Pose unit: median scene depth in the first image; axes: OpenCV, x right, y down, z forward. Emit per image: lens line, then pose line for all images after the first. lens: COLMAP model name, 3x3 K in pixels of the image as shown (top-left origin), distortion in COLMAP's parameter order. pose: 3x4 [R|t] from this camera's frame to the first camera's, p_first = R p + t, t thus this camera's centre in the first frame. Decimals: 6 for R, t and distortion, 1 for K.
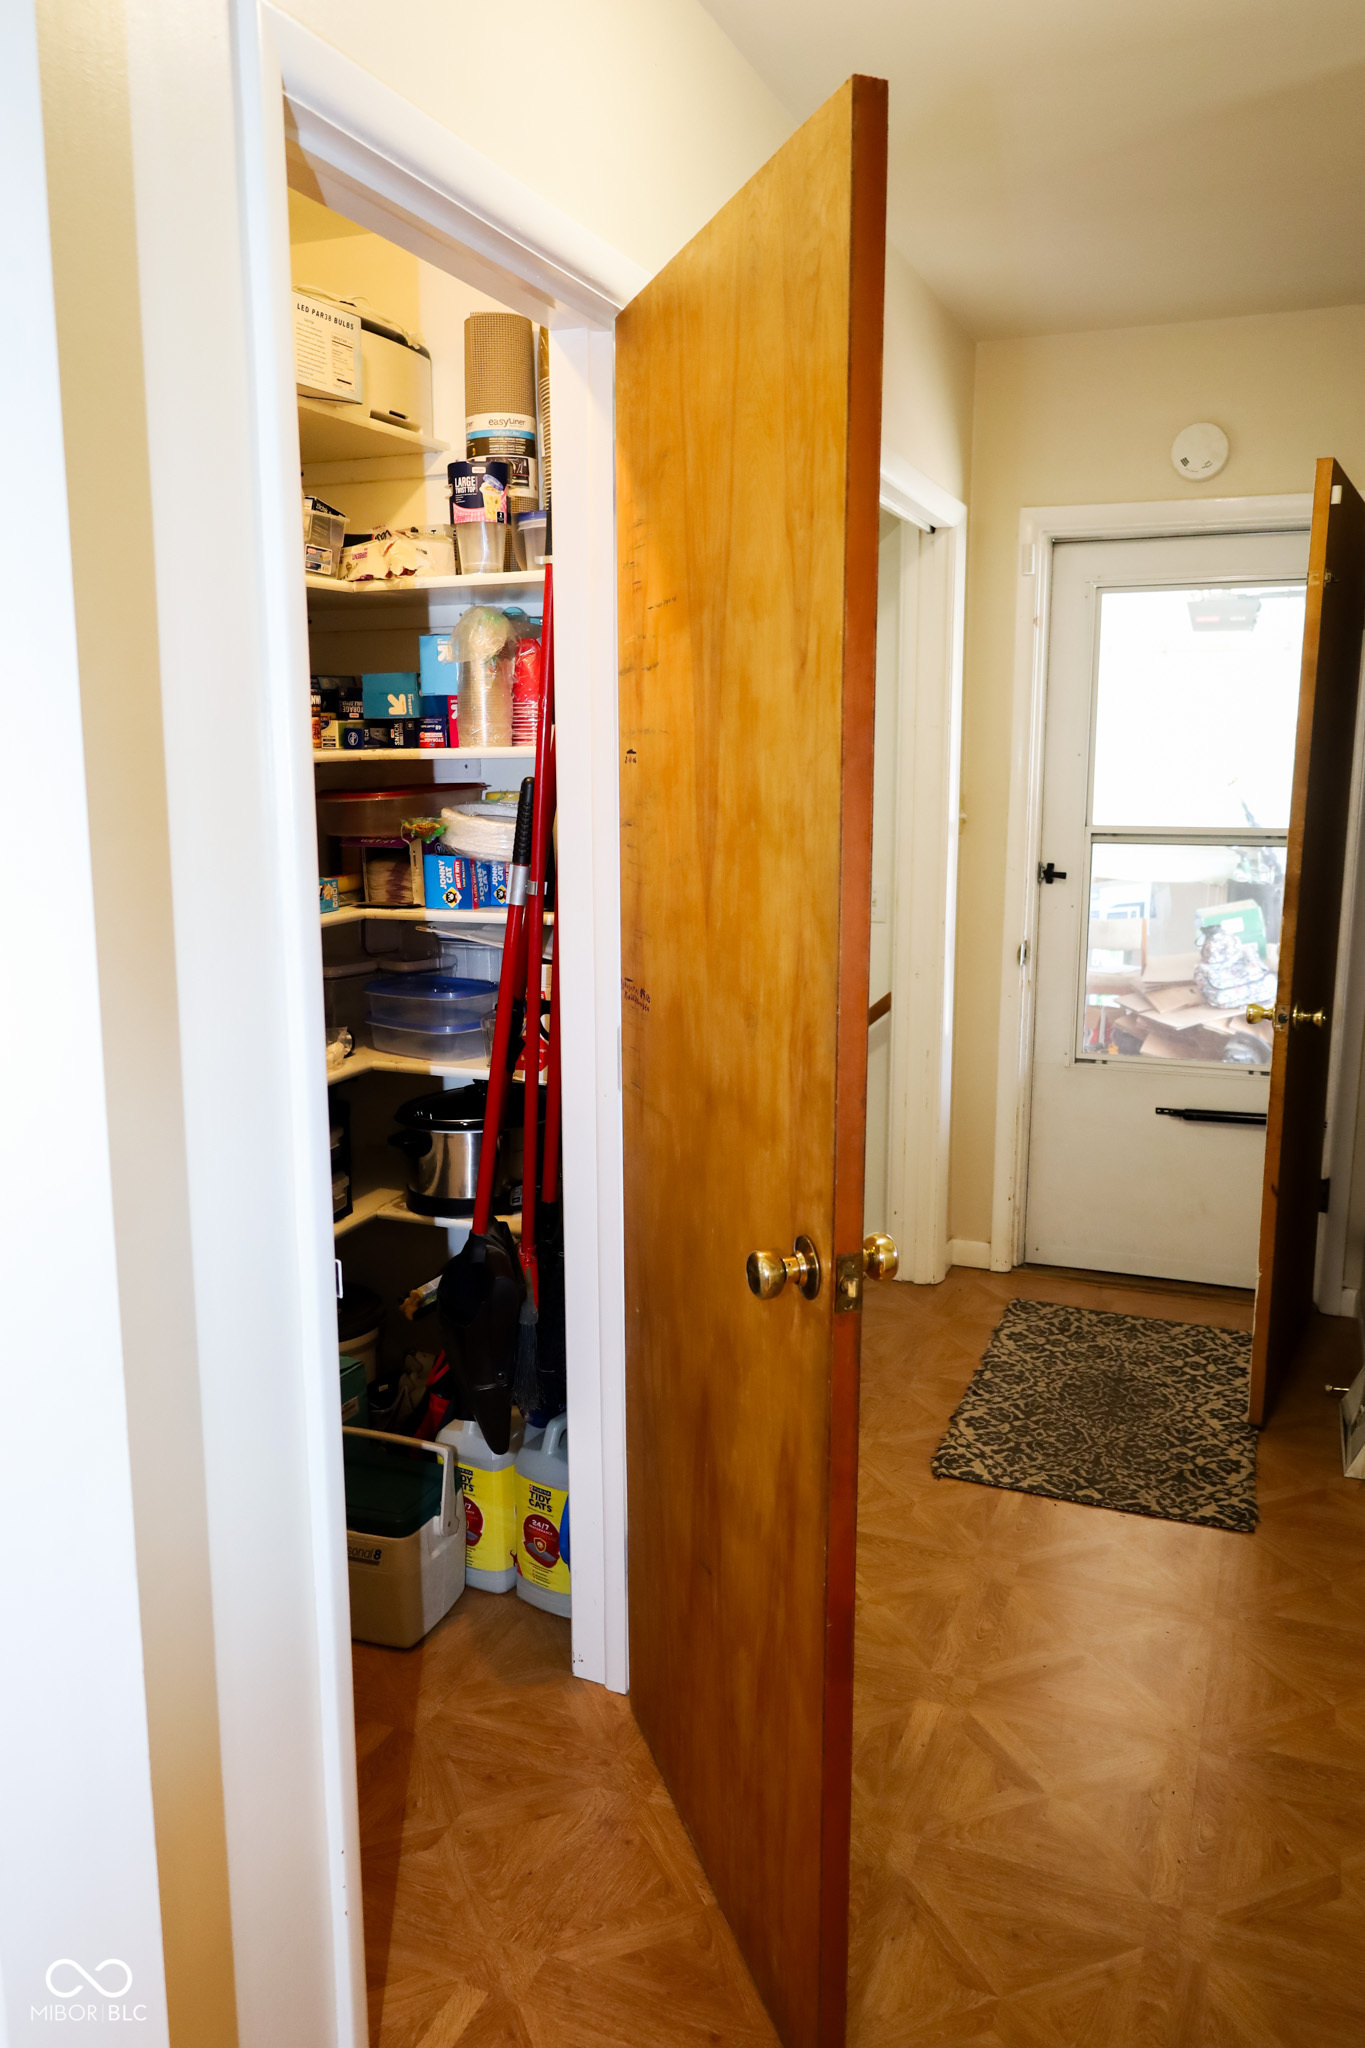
lens RADIAL K [[1466.7, 0, 681.2], [0, 1466.7, 1016.1], [0, 0, 1]] dist [-0.006423, 0.003595]
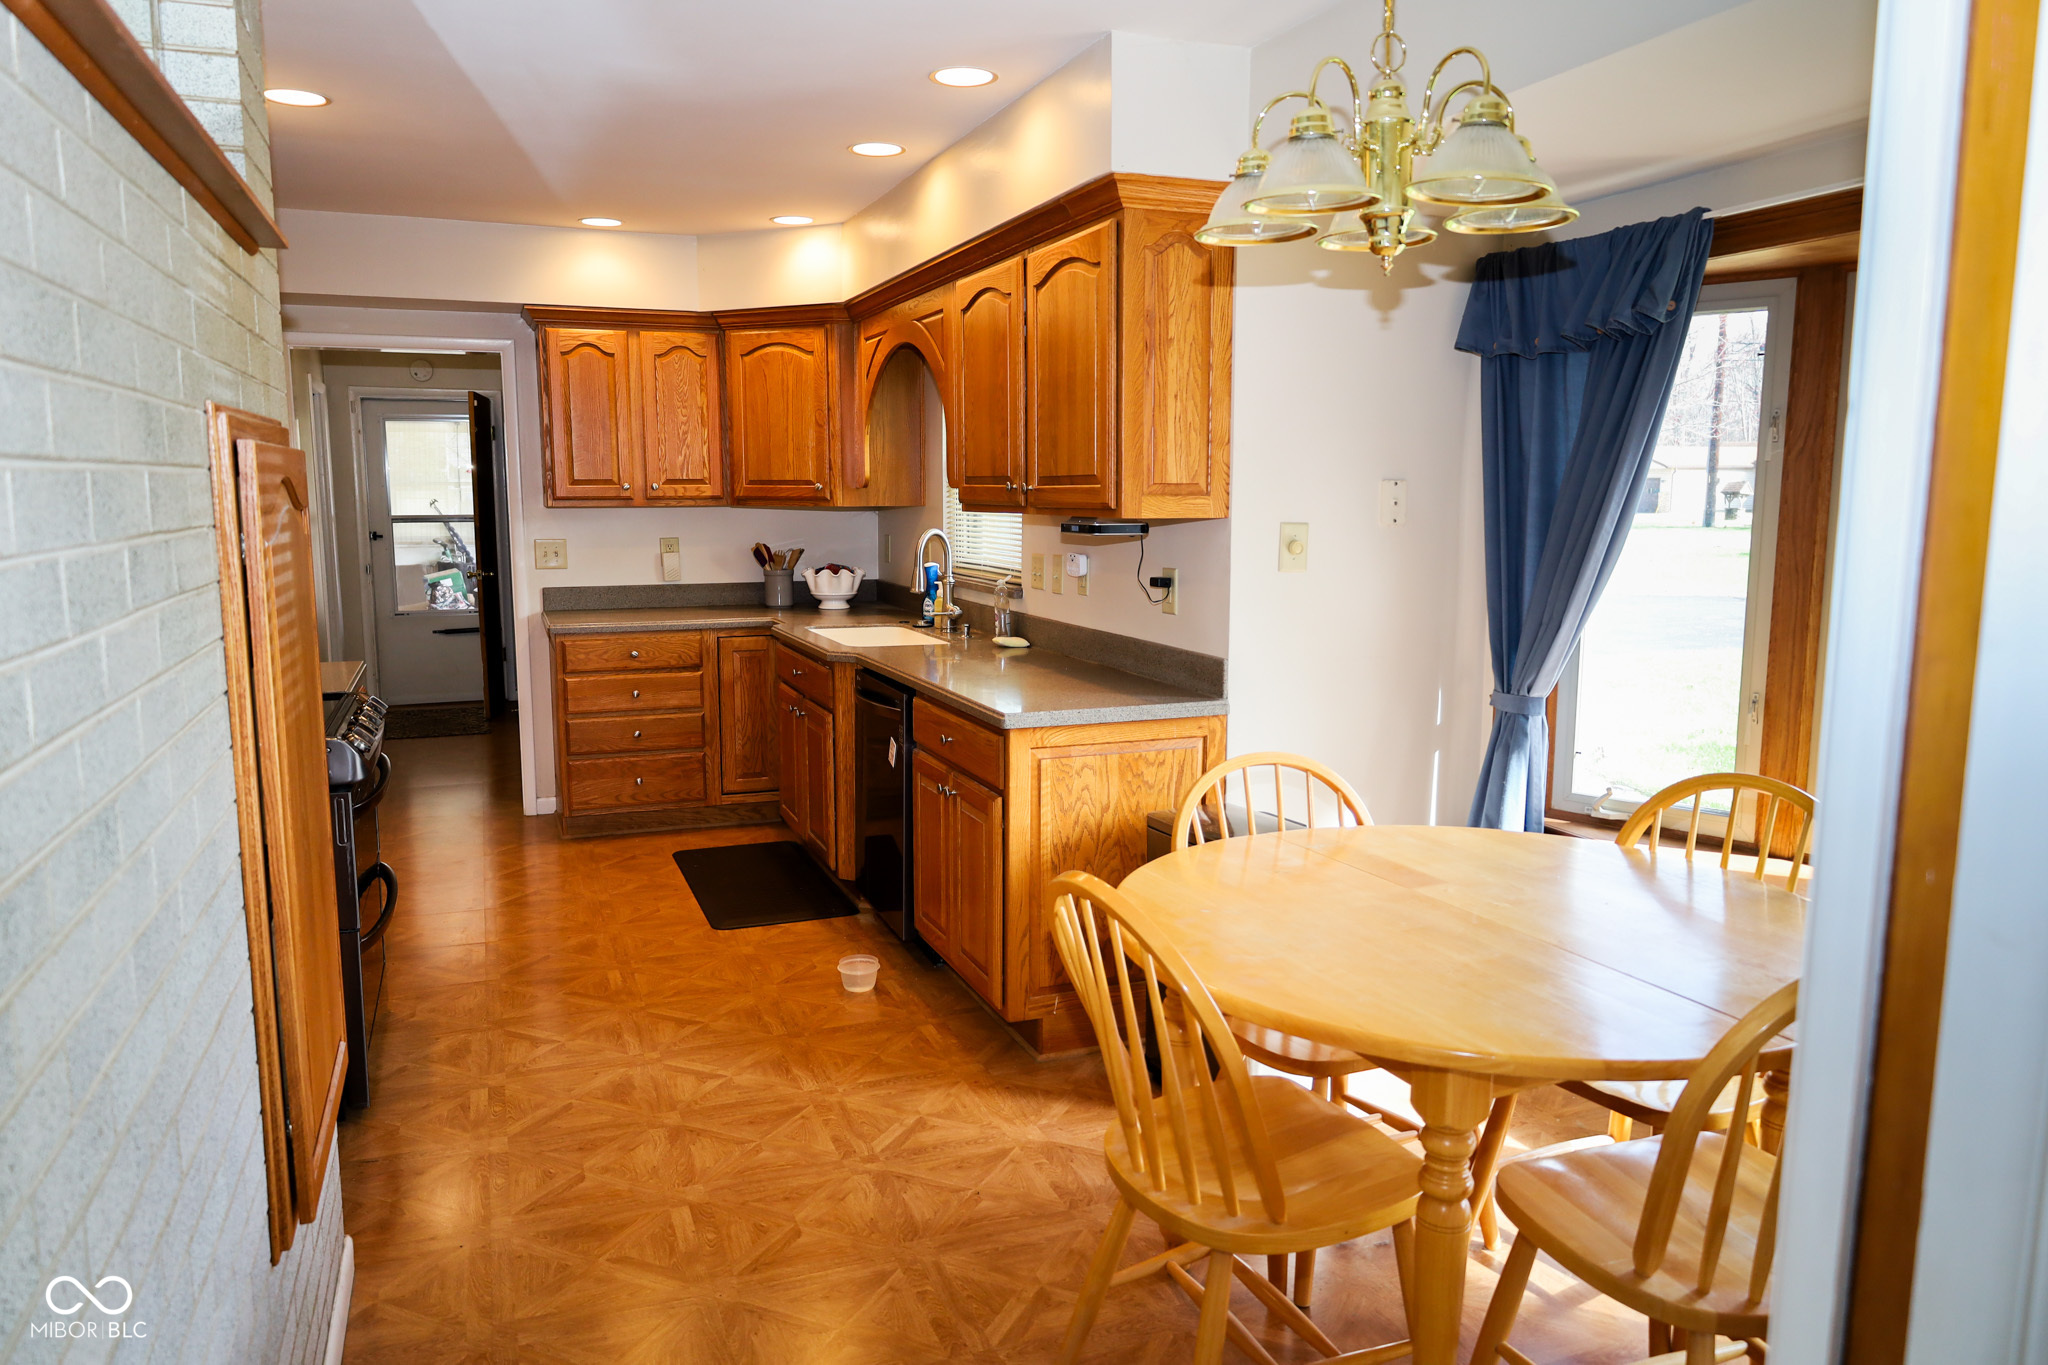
lens RADIAL K [[1378.4, 0, 1019.7], [0, 1378.4, 685.7], [0, 0, 1]] dist [-0.001299, 0.001268]
pose [[0.717954, -0.098312, 0.689114, -0.555844], [0.120020, 0.992633, 0.016570, 0.230034], [-0.685666, 0.070811, 0.724464, -1.305044]]
